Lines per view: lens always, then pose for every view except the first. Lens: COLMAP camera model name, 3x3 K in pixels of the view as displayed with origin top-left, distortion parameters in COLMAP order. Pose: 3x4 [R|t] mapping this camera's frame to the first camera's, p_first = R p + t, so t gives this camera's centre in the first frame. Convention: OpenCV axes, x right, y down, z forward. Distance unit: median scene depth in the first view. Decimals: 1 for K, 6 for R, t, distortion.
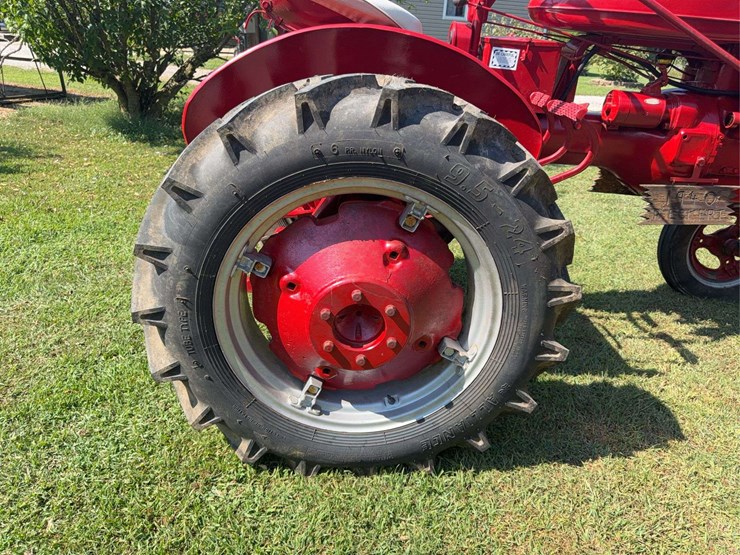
lens RADIAL K [[533.3, 0, 370.0], [0, 533.3, 277.5], [0, 0, 1]] dist [0.037379, -0.045473]
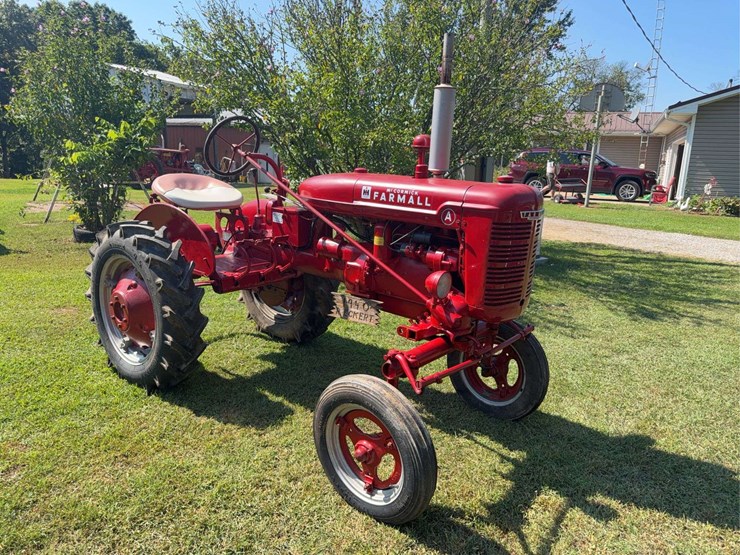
lens RADIAL K [[524.2, 0, 370.0], [0, 524.2, 277.5], [0, 0, 1]] dist [0.031686, -0.046911]
pose [[0.756982, 0.116198, -0.643021, 2.303127], [-0.266780, 0.953269, -0.141799, -0.024913], [0.596495, 0.278884, 0.752607, -0.229576]]
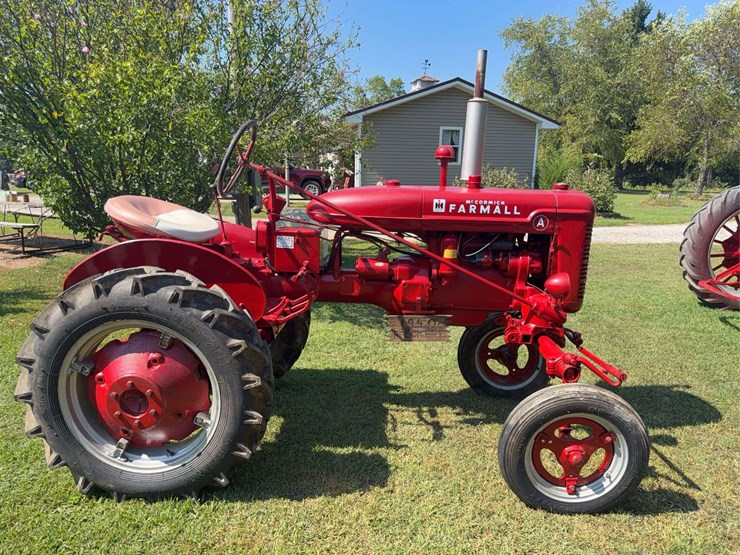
lens RADIAL K [[524.2, 0, 370.0], [0, 524.2, 277.5], [0, 0, 1]] dist [0.031686, -0.046911]
pose [[0.997030, -0.027003, -0.072129, 0.815868], [0.009729, 0.973176, -0.229855, 0.089020], [0.076401, 0.228471, 0.970548, -0.668576]]
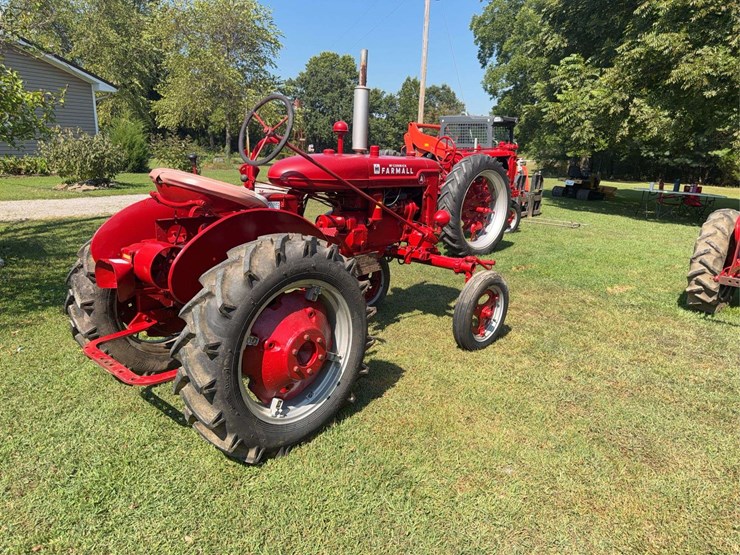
lens RADIAL K [[515.4, 0, 368.9], [0, 515.4, 285.5], [0, 0, 1]] dist [0.033048, -0.041194]
pose [[0.692207, -0.221043, 0.687015, -1.014958], [0.310244, 0.950633, -0.006728, -0.059139], [-0.651612, 0.217800, 0.726612, -0.540377]]
